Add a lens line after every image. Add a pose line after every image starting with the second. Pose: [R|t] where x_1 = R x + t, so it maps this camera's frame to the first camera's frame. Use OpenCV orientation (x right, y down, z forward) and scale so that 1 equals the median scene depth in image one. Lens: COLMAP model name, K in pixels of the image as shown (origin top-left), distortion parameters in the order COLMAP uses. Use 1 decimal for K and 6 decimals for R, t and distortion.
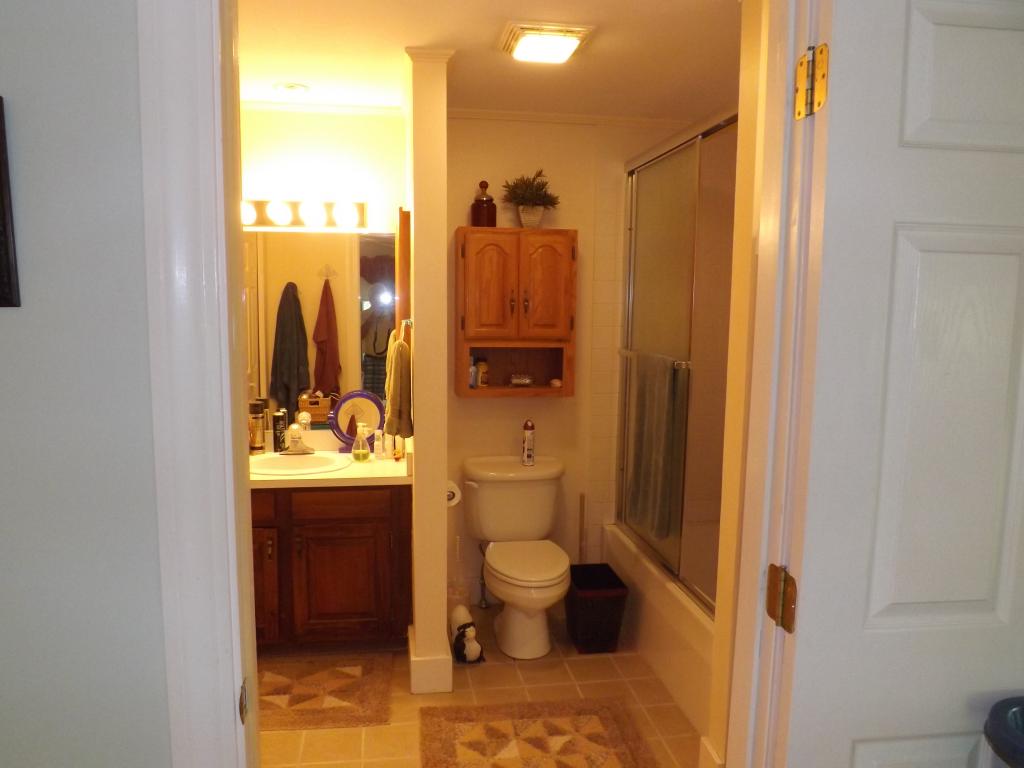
lens RADIAL K [[732.3, 0, 509.8], [0, 732.3, 386.7], [0, 0, 1]] dist [-0.066668, 0.024832]
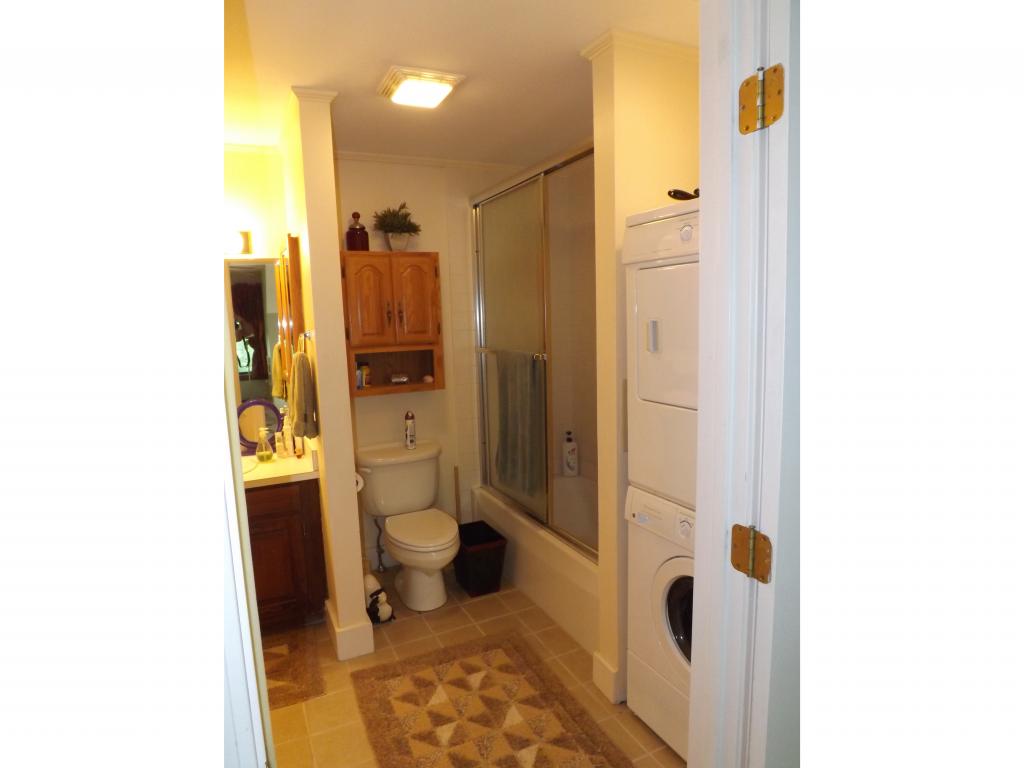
lens RADIAL K [[549.9, 0, 510.8], [0, 549.9, 381.9], [0, 0, 1]] dist [-0.059960, 0.002459]
pose [[0.955832, -0.078372, 0.283273, -0.077240], [0.075840, 0.996921, 0.019909, -0.009450], [-0.283961, 0.002454, 0.958833, 0.103557]]
